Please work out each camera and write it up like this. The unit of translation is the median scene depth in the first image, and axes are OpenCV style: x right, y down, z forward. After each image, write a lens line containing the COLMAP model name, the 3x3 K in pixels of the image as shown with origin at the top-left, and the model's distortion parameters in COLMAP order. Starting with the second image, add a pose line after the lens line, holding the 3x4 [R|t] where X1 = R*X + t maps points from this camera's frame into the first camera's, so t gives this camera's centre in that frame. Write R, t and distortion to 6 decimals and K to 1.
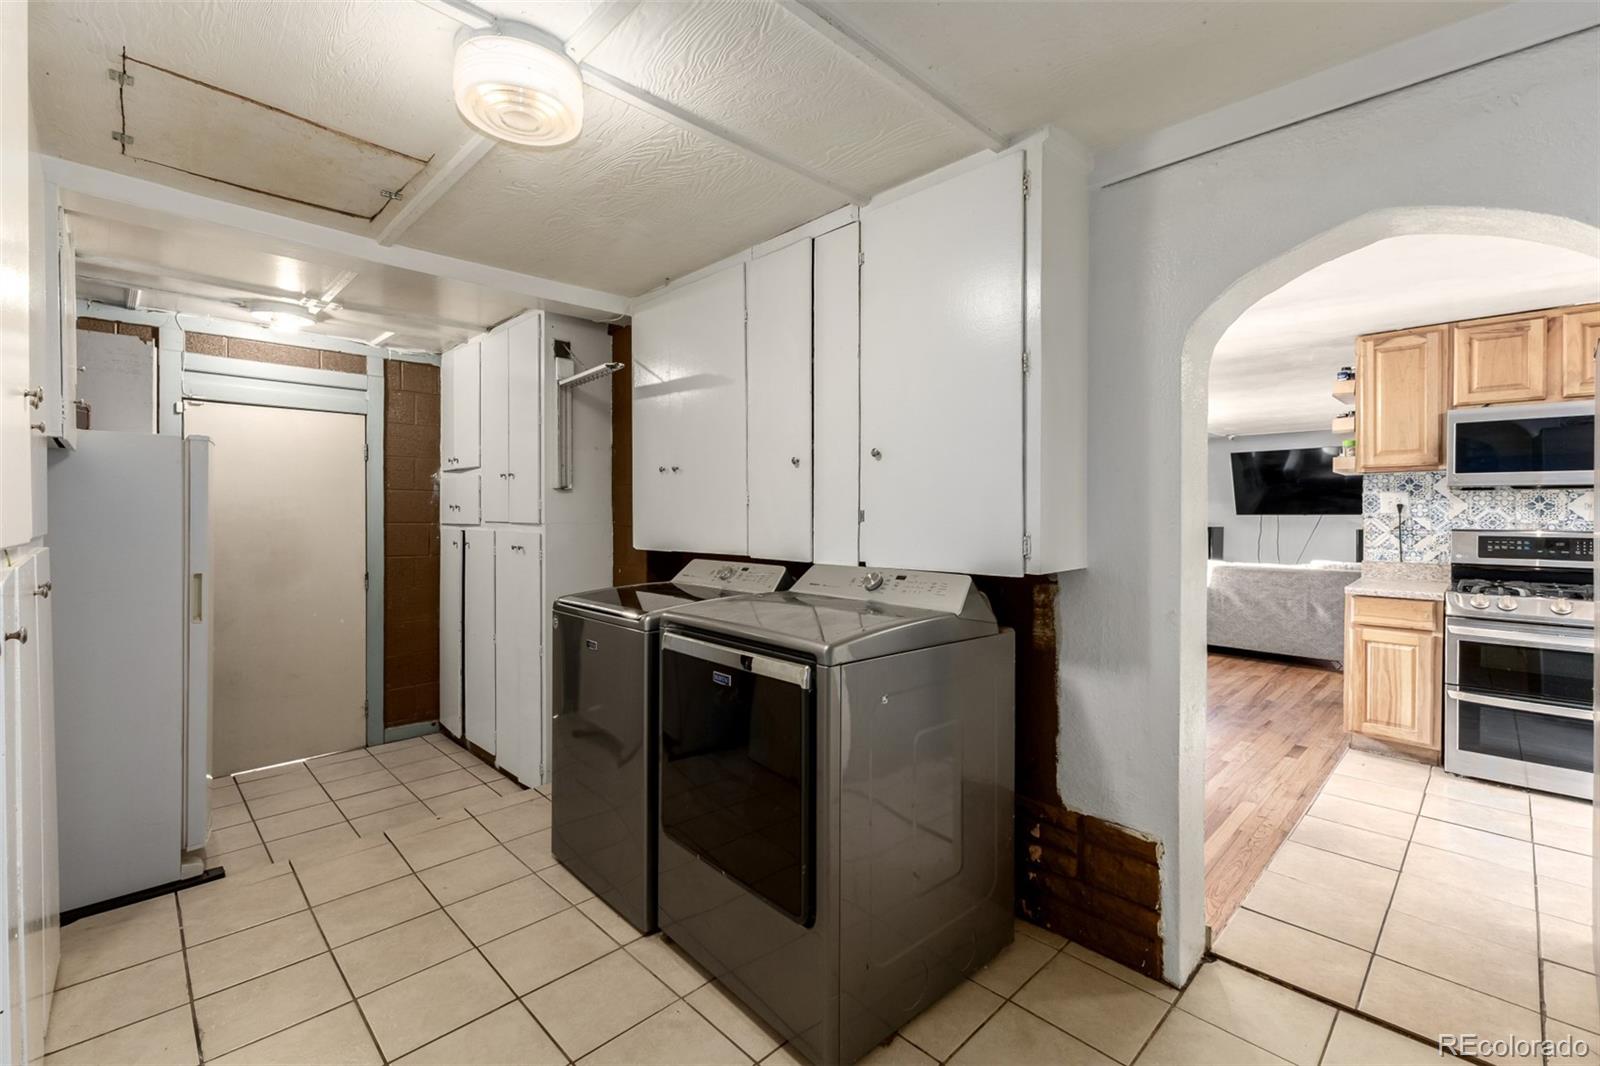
lens RADIAL K [[692.7, 0, 817.9], [0, 692.7, 511.8], [0, 0, 1]] dist [0.017524, -0.005084]
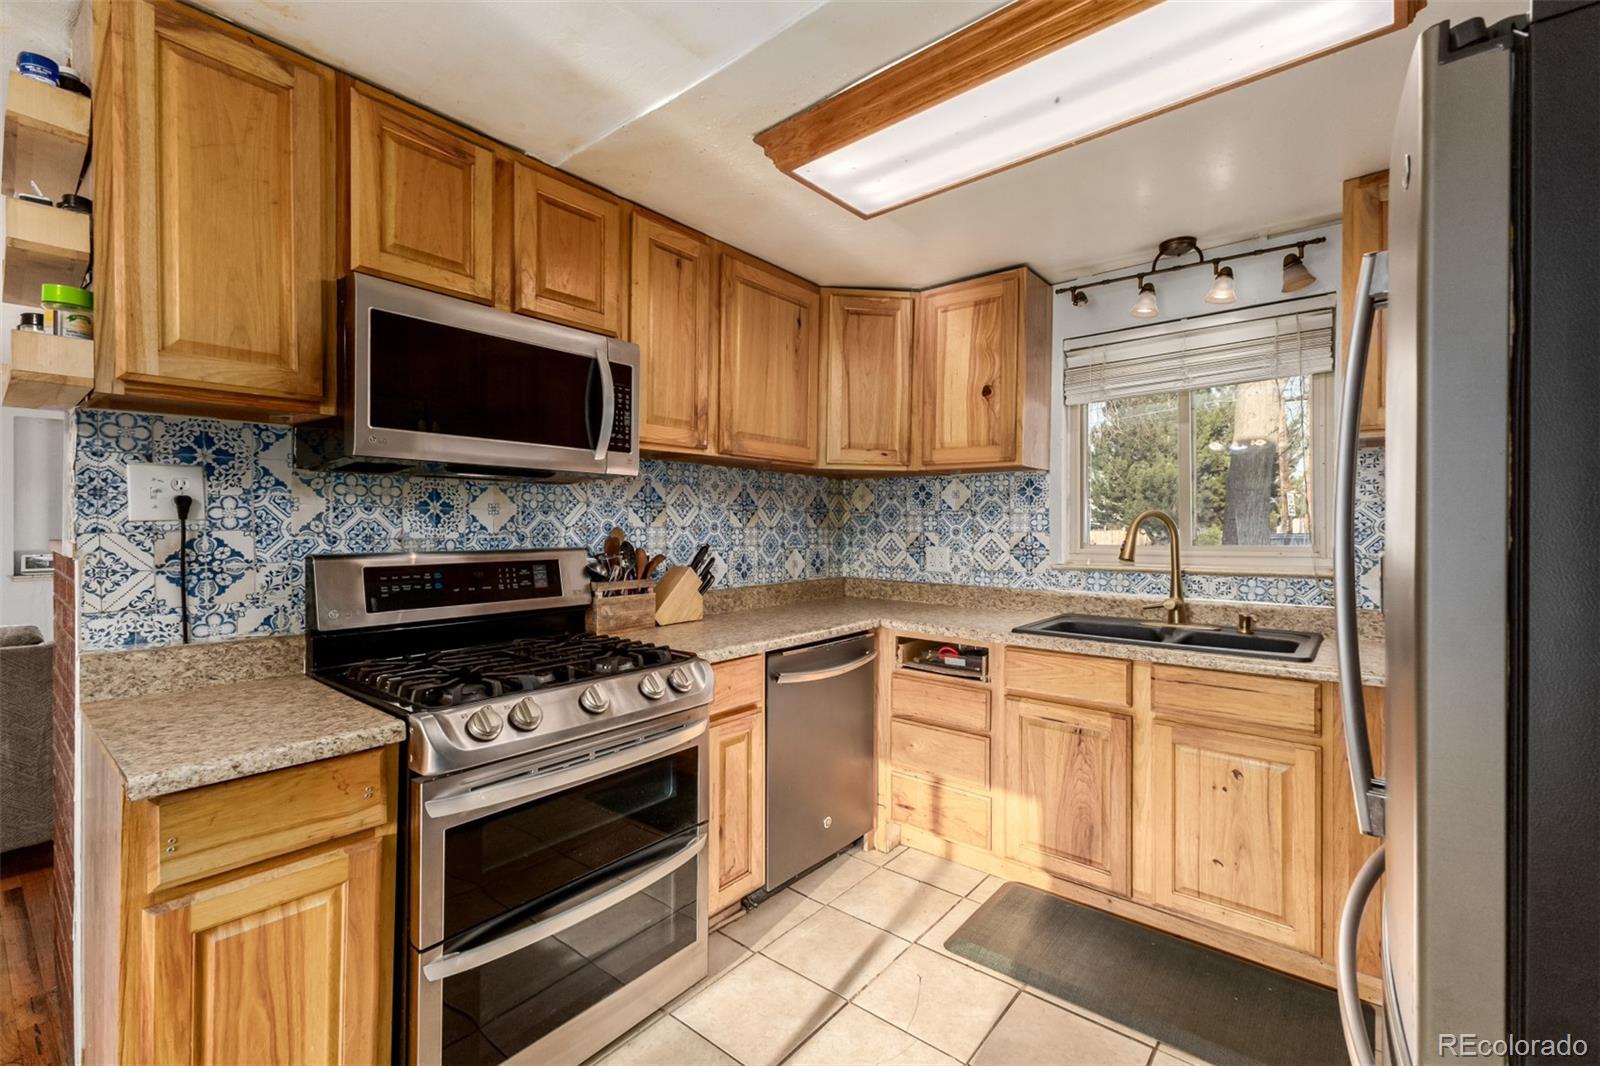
lens RADIAL K [[692.7, 0, 791.3], [0, 692.7, 528.8], [0, 0, 1]] dist [0.017524, -0.005084]
pose [[-0.085917, -0.006415, 0.996282, 0.438213], [0.000612, 0.999979, 0.006492, 0.005120], [-0.996302, 0.001168, -0.085912, 0.738110]]
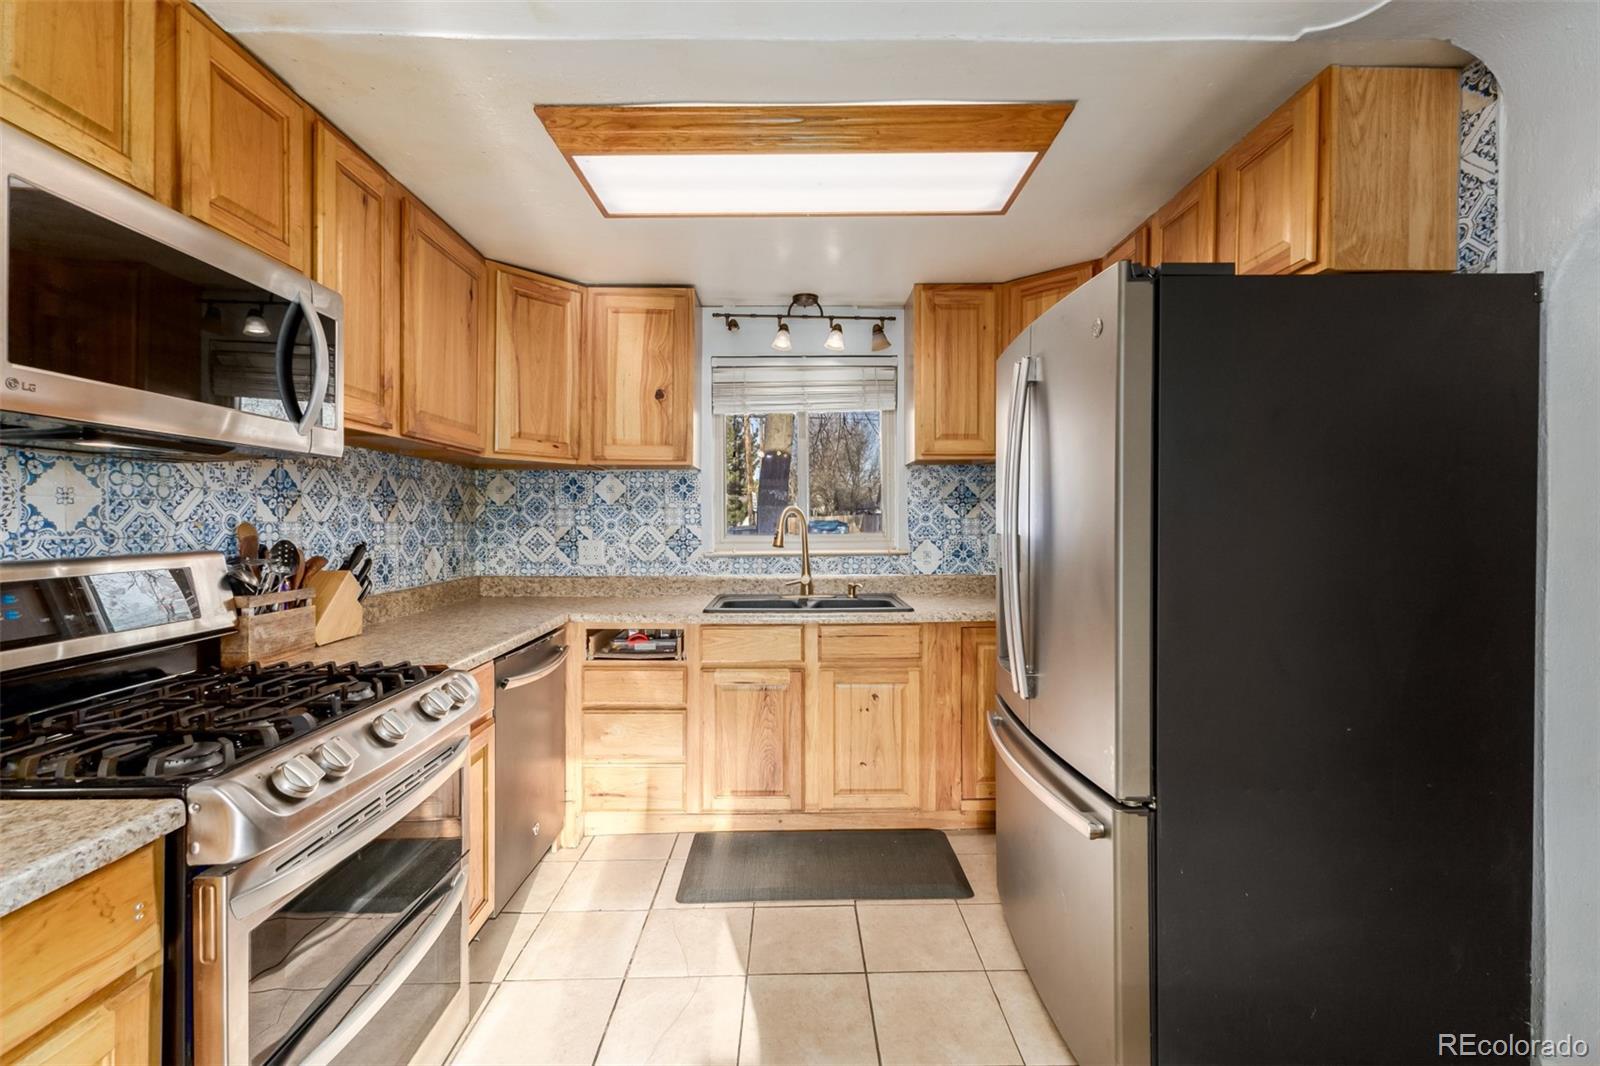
lens RADIAL K [[692.7, 0, 804.4], [0, 692.7, 529.4], [0, 0, 1]] dist [0.017524, -0.005084]
pose [[-0.710104, -0.009598, 0.704031, 0.473693], [0.003108, 0.999855, 0.016766, 0.005647], [-0.704090, 0.014093, -0.709971, 0.920255]]
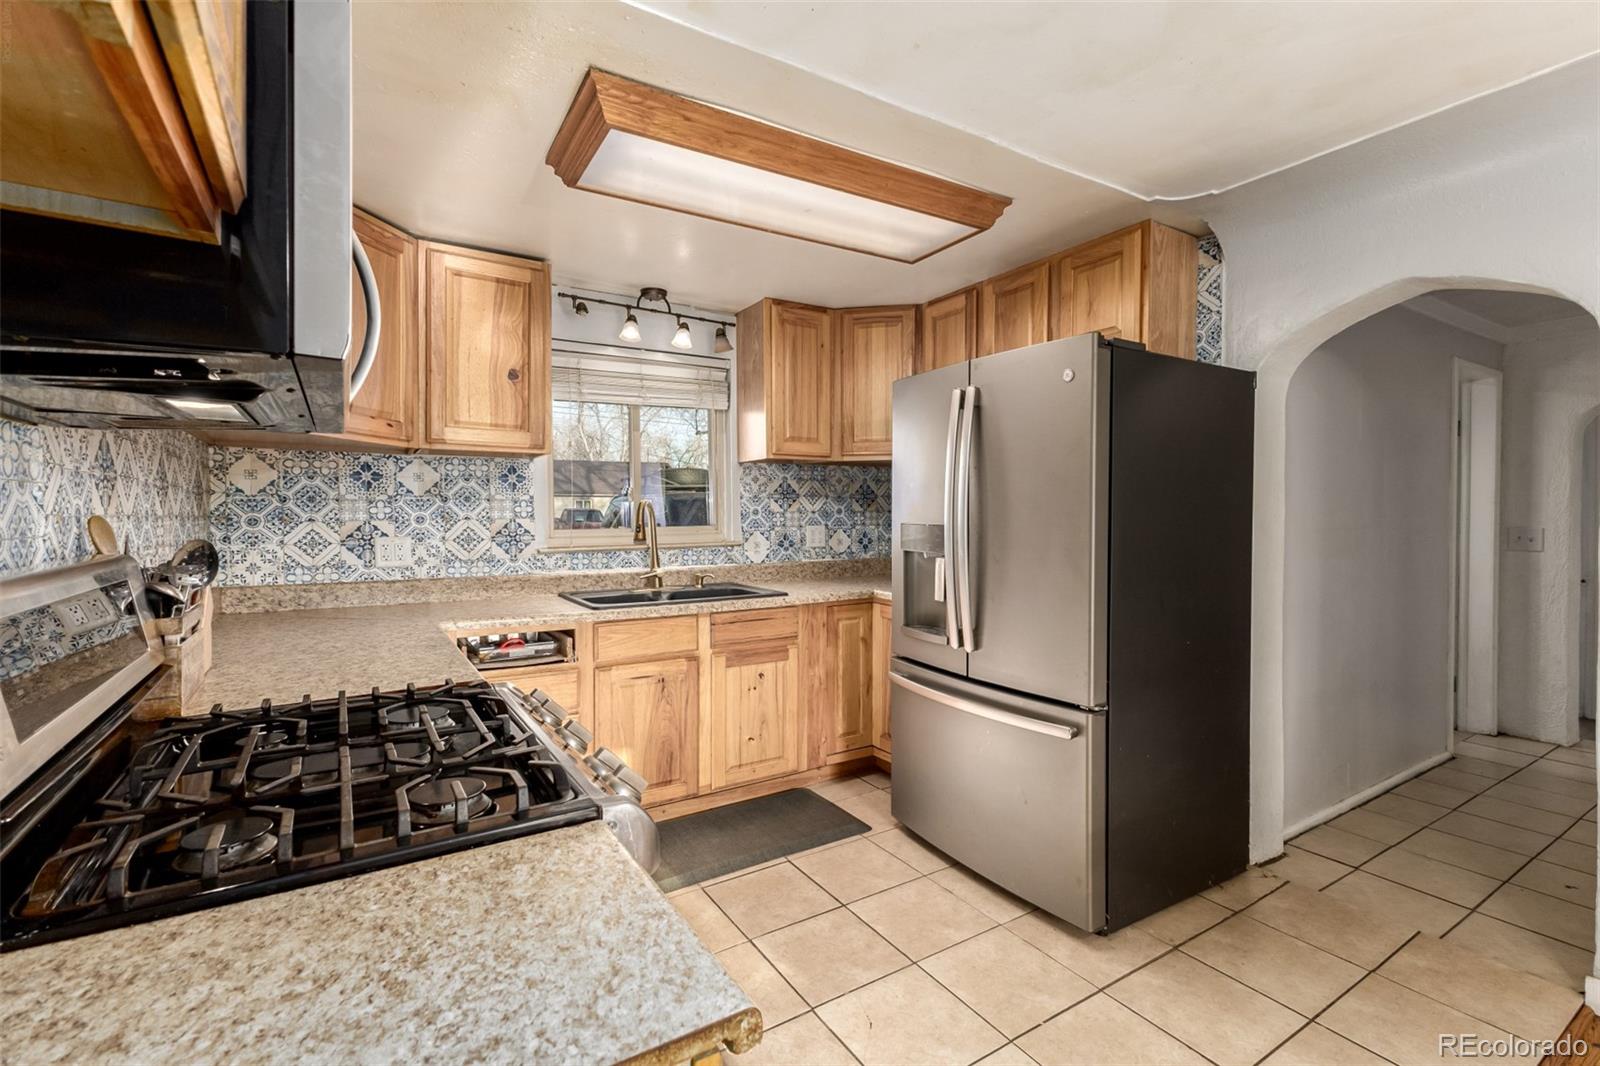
lens RADIAL K [[692.7, 0, 794.2], [0, 692.7, 528.9], [0, 0, 1]] dist [0.017524, -0.005084]
pose [[-0.968210, -0.005259, 0.250085, 0.691167], [0.001279, 0.999662, 0.025976, 0.005548], [-0.250137, 0.025470, -0.967876, 1.100821]]
